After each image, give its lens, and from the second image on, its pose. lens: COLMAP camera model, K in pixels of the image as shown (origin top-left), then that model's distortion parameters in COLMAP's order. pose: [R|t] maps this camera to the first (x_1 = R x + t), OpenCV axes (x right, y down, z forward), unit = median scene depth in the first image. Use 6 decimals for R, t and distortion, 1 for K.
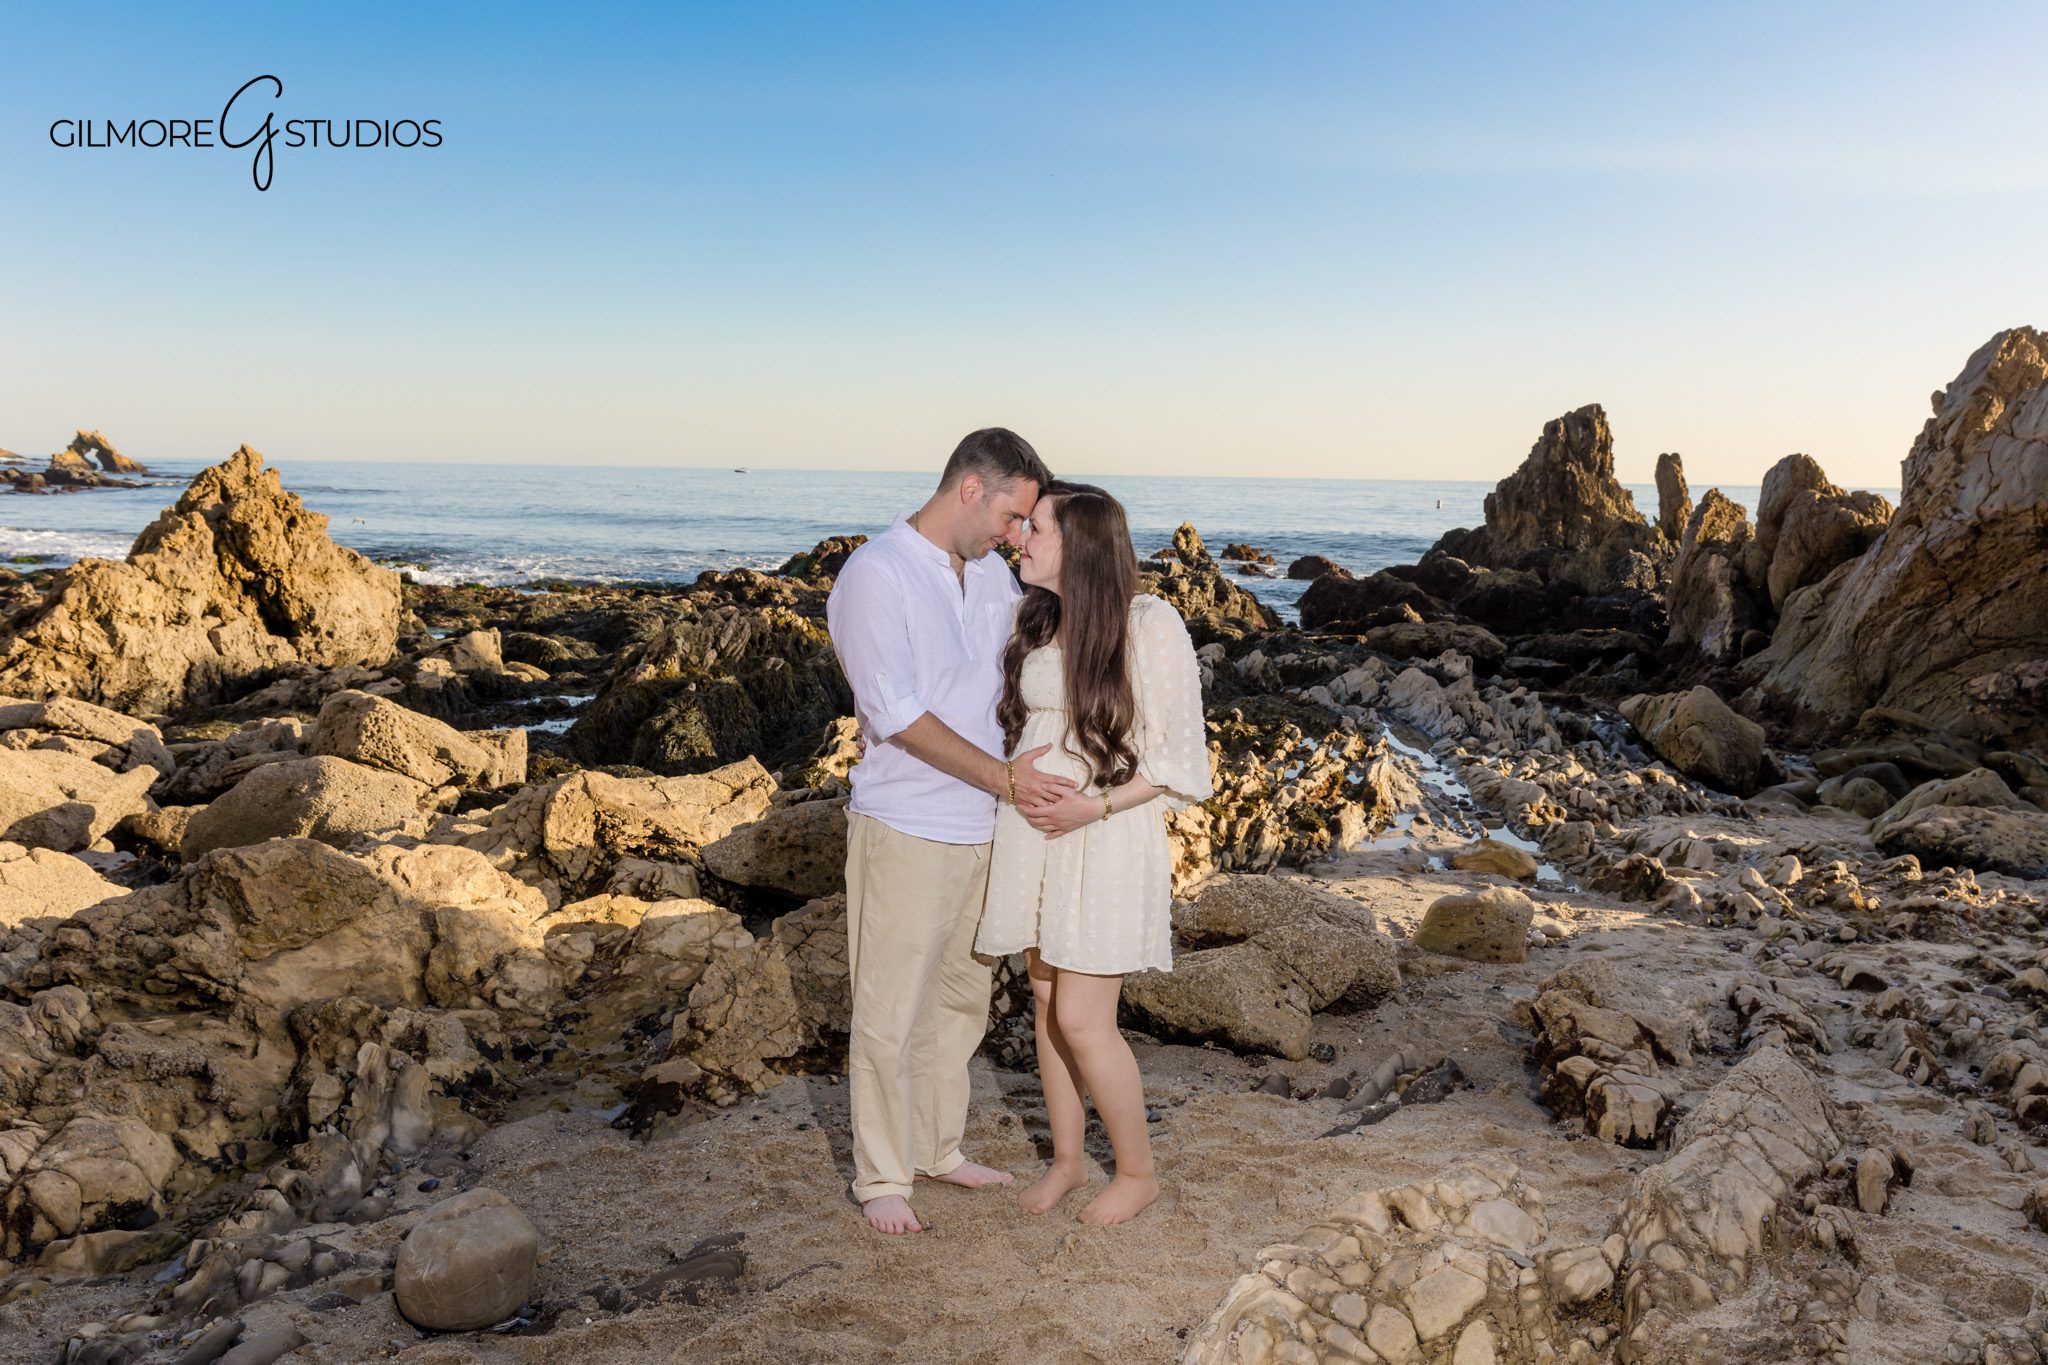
lens RADIAL K [[1749.6, 0, 1052.1], [0, 1749.6, 697.0], [0, 0, 1]] dist [-0.002479, 0.004431]
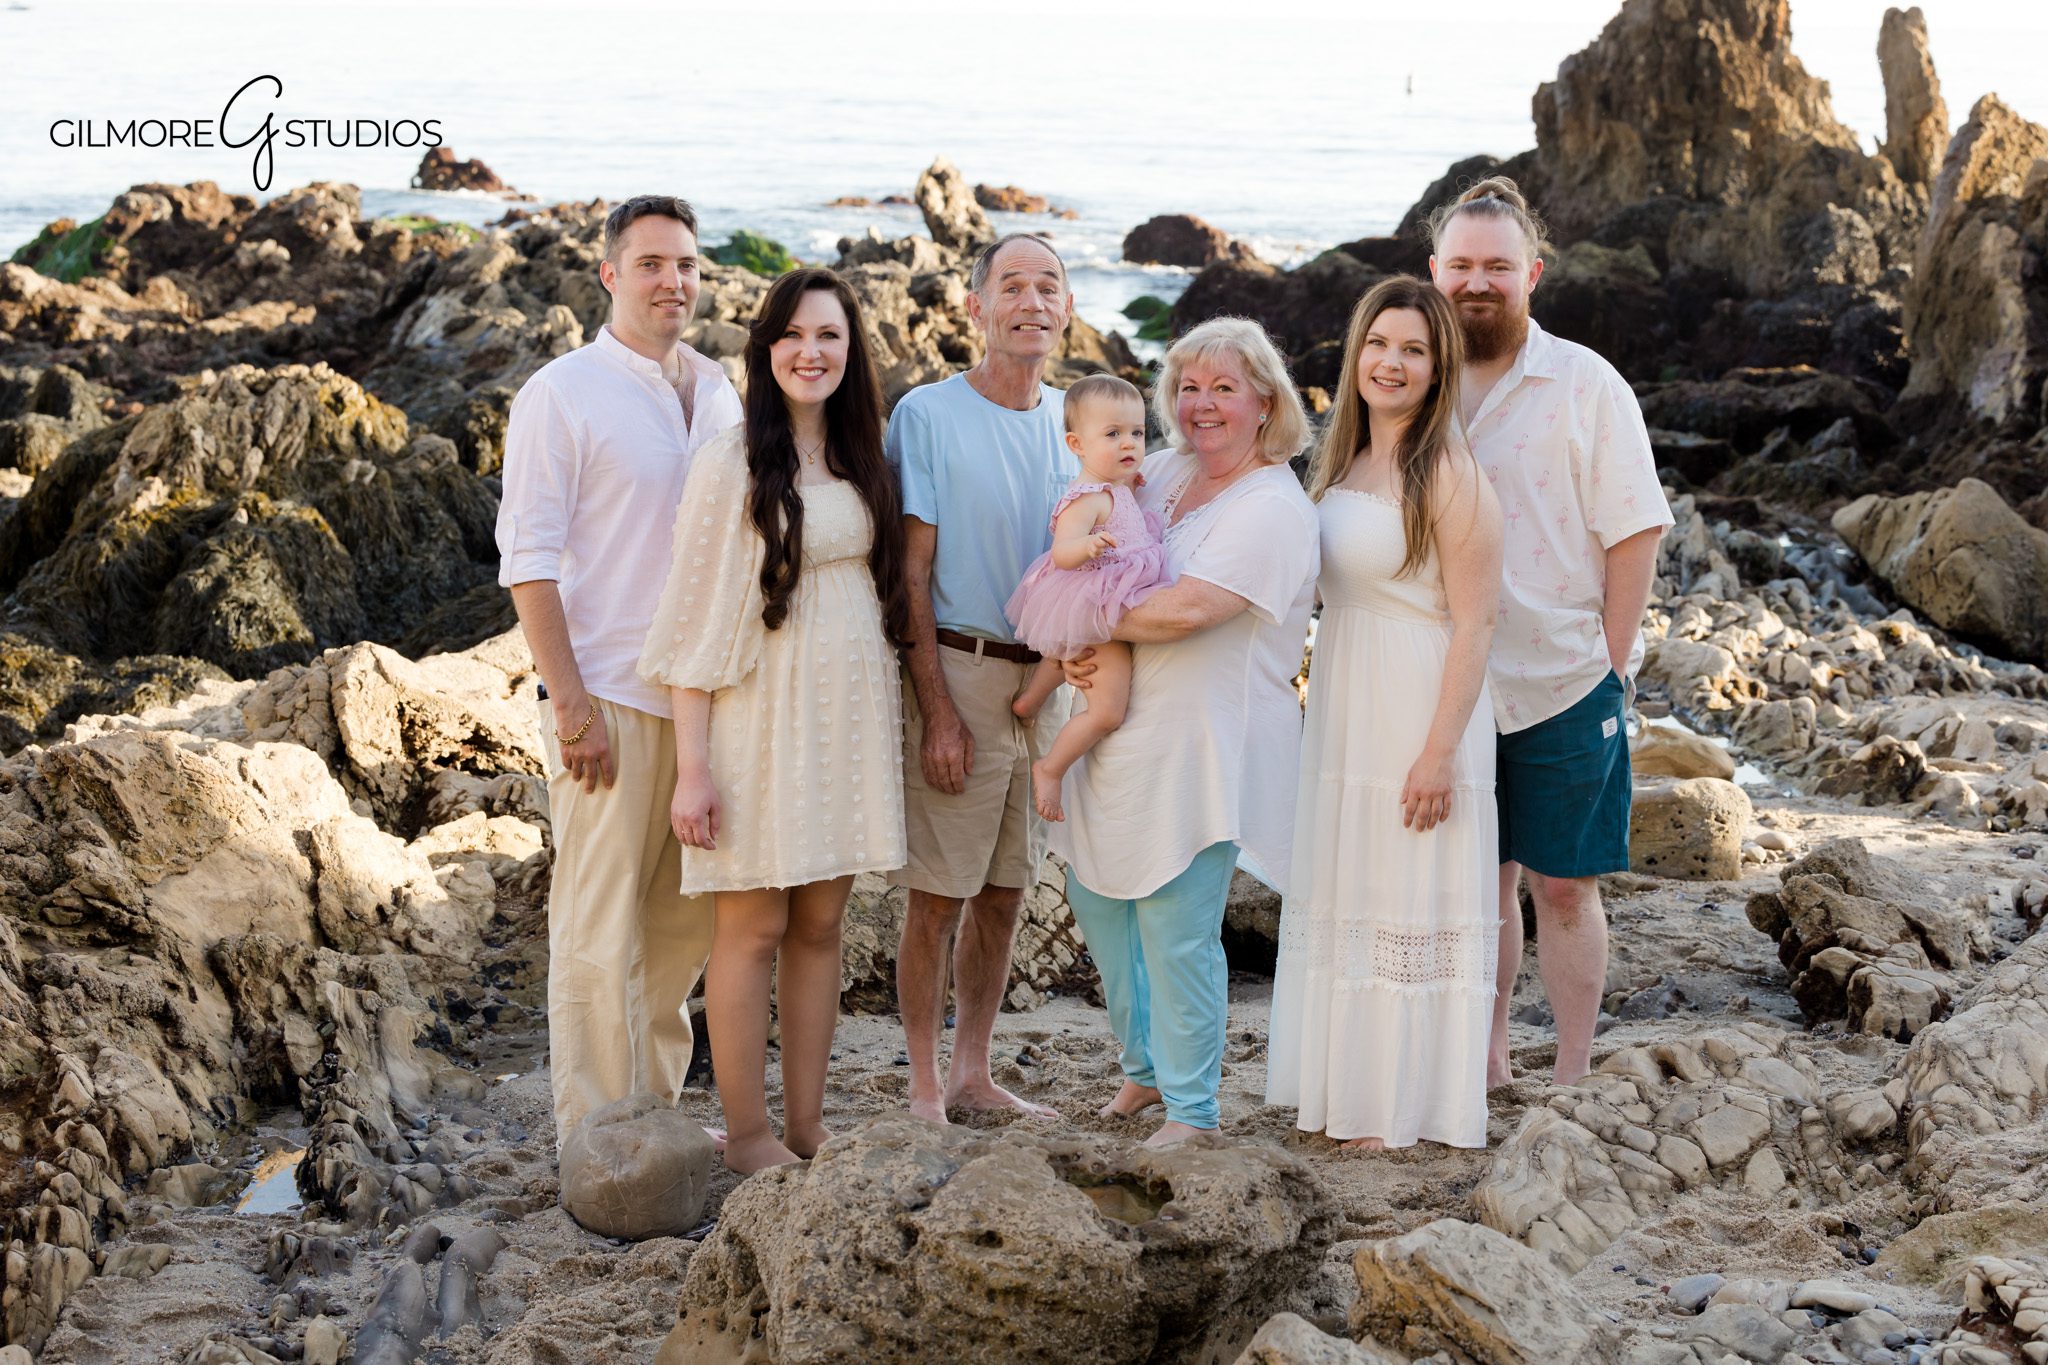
lens RADIAL K [[4295.3, 0, 1024.0], [0, 4295.3, 682.5], [0, 0, 1]] dist [0.025685, 0.127883]
pose [[0.990052, -0.025367, 0.138396, -0.222183], [0.020159, 0.999039, 0.038908, -0.001527], [-0.139250, -0.035731, 0.989612, -0.590629]]
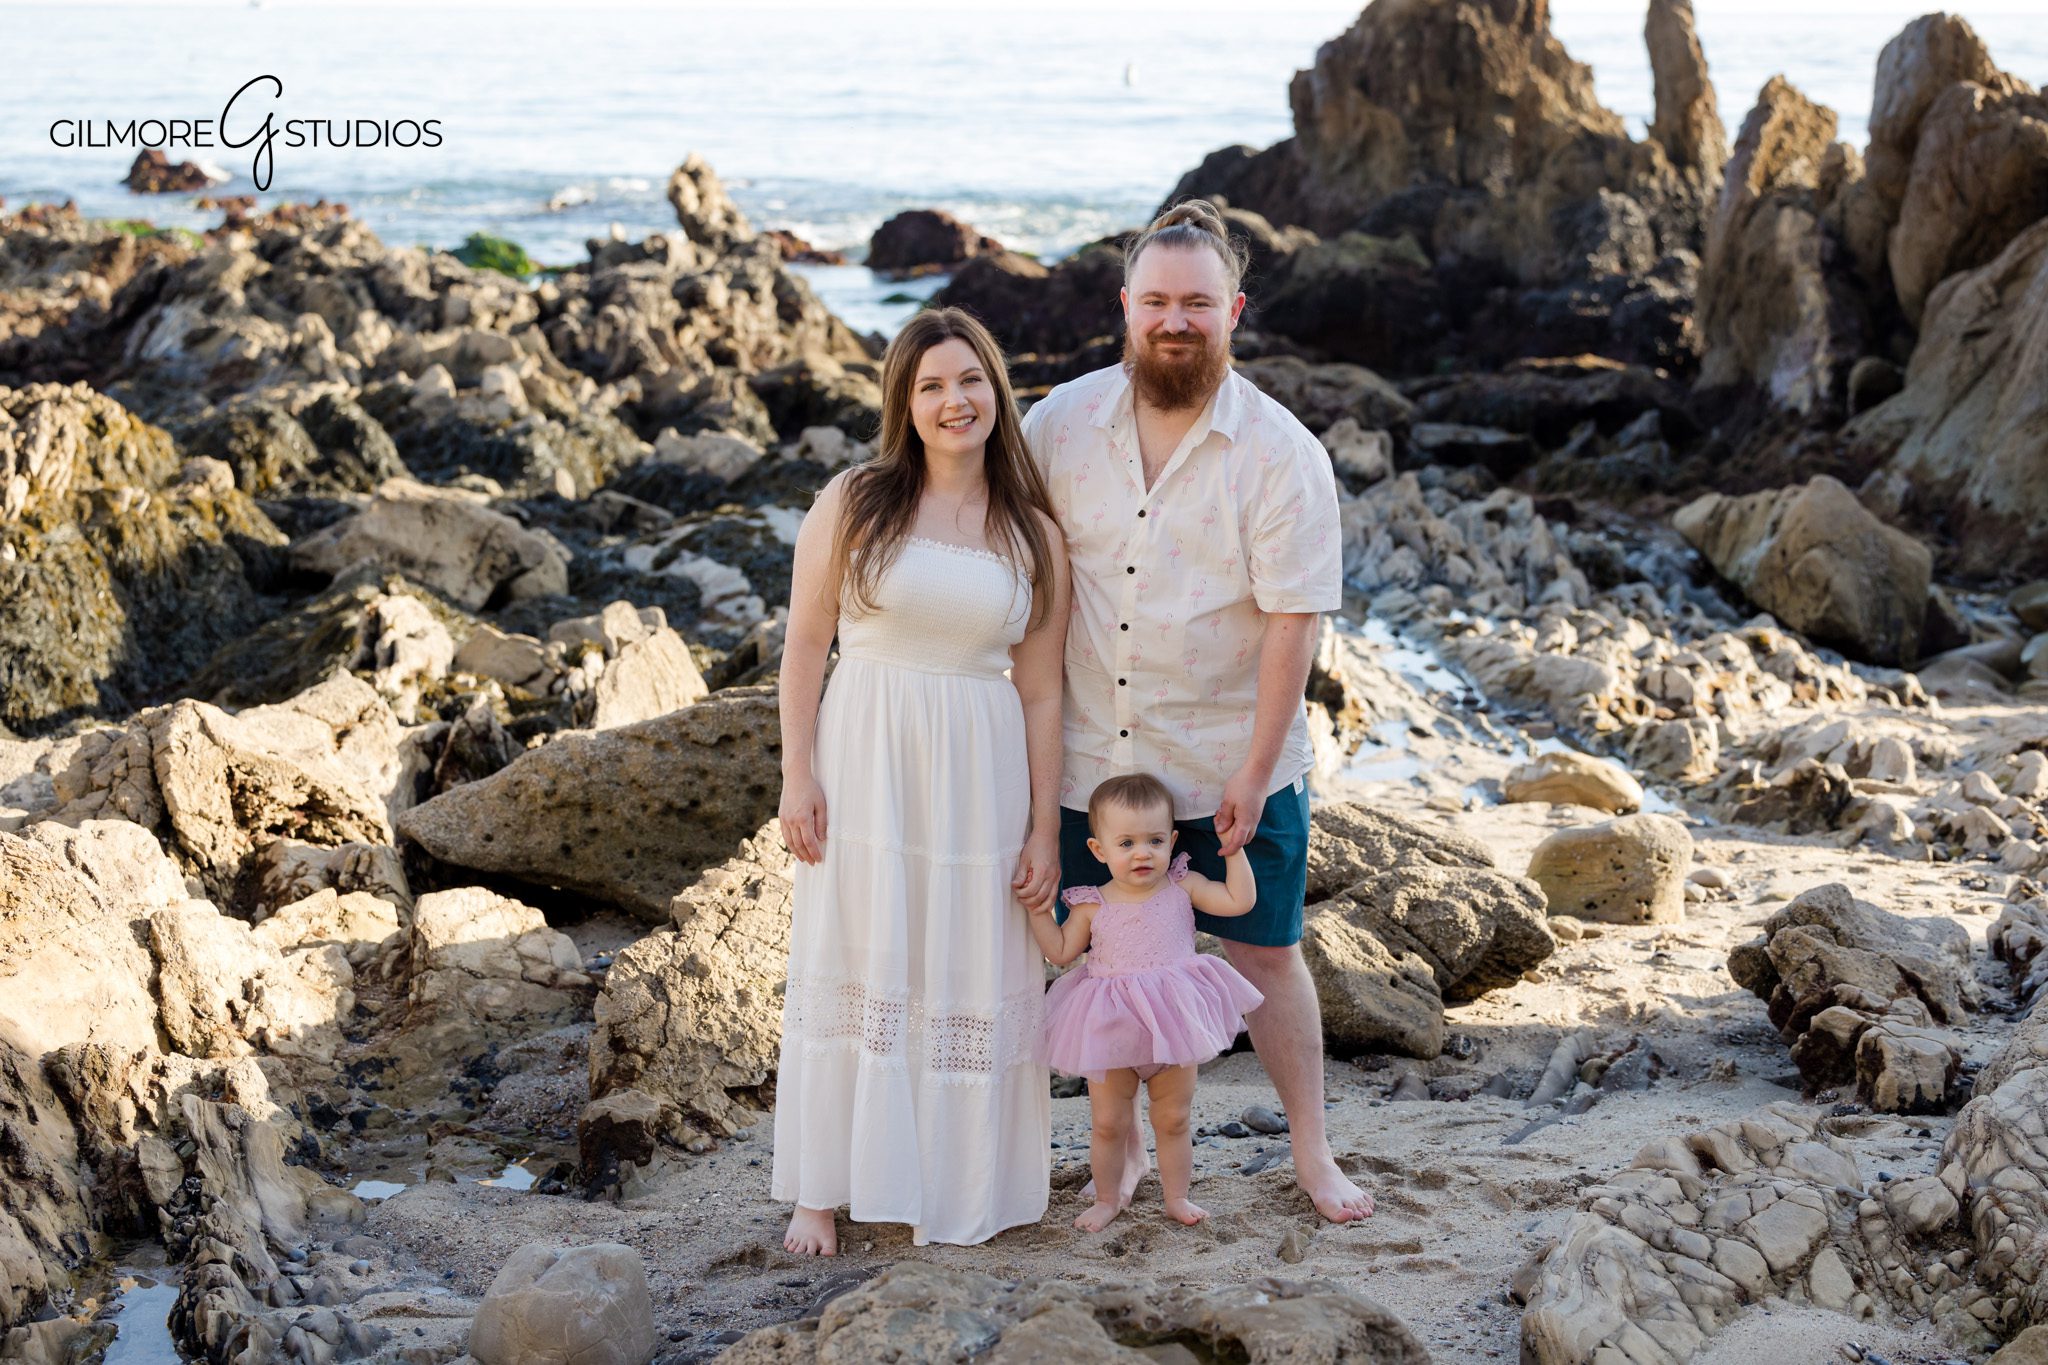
lens RADIAL K [[4295.3, 0, 1024.0], [0, 4295.3, 682.5], [0, 0, 1]] dist [0.025685, 0.127883]
pose [[0.977068, -0.046183, 0.207859, -0.264874], [0.038056, 0.998353, 0.042933, -0.015285], [-0.209499, -0.034038, 0.977216, -0.457757]]
